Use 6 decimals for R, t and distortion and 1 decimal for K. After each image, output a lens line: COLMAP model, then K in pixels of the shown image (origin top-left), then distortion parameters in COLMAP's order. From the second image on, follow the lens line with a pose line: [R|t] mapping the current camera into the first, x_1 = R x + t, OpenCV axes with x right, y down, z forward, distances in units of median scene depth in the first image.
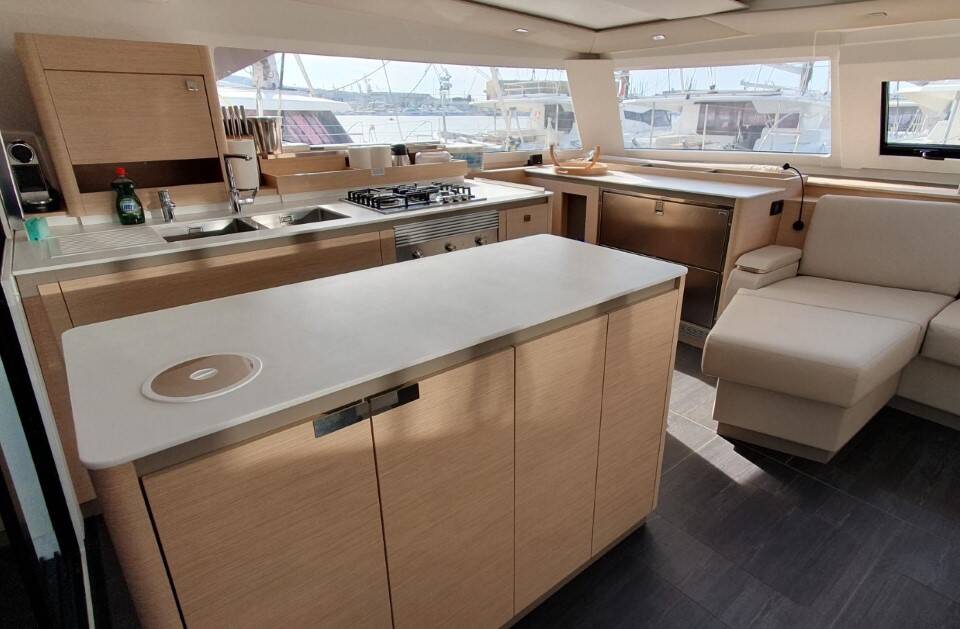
lens RADIAL K [[528.6, 0, 484.3], [0, 528.6, 310.5], [0, 0, 1]] dist [0.012730, -0.002008]
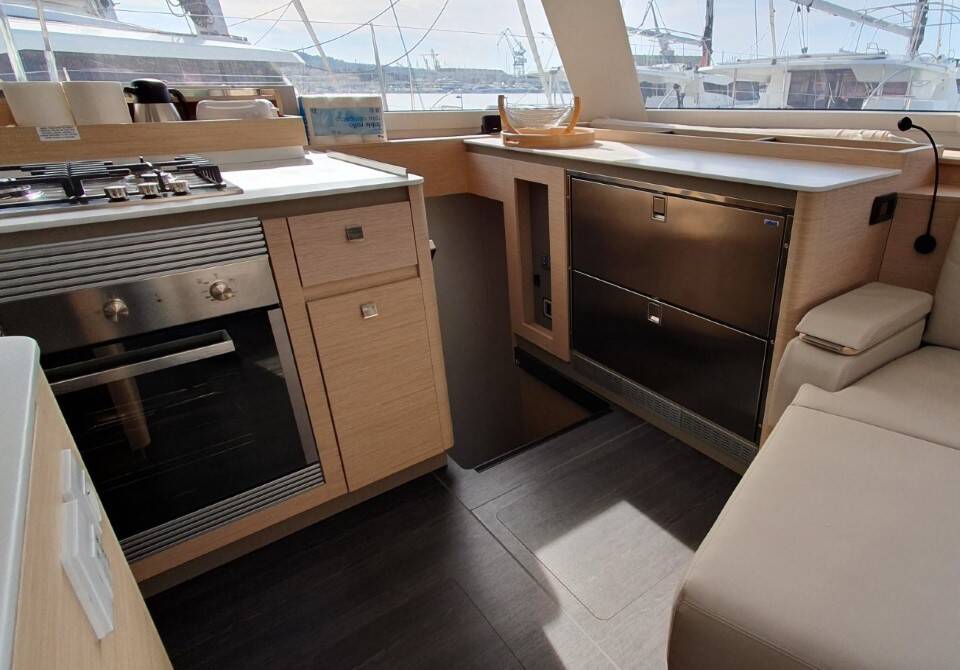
lens RADIAL K [[568.1, 0, 570.0], [0, 568.1, 329.4], [0, 0, 1]] dist [0.008640, 0.003026]
pose [[0.999926, -0.003745, 0.011616, 0.245836], [0.003283, 0.999212, 0.039558, -0.100839], [-0.011755, -0.039517, 0.999150, 0.456396]]
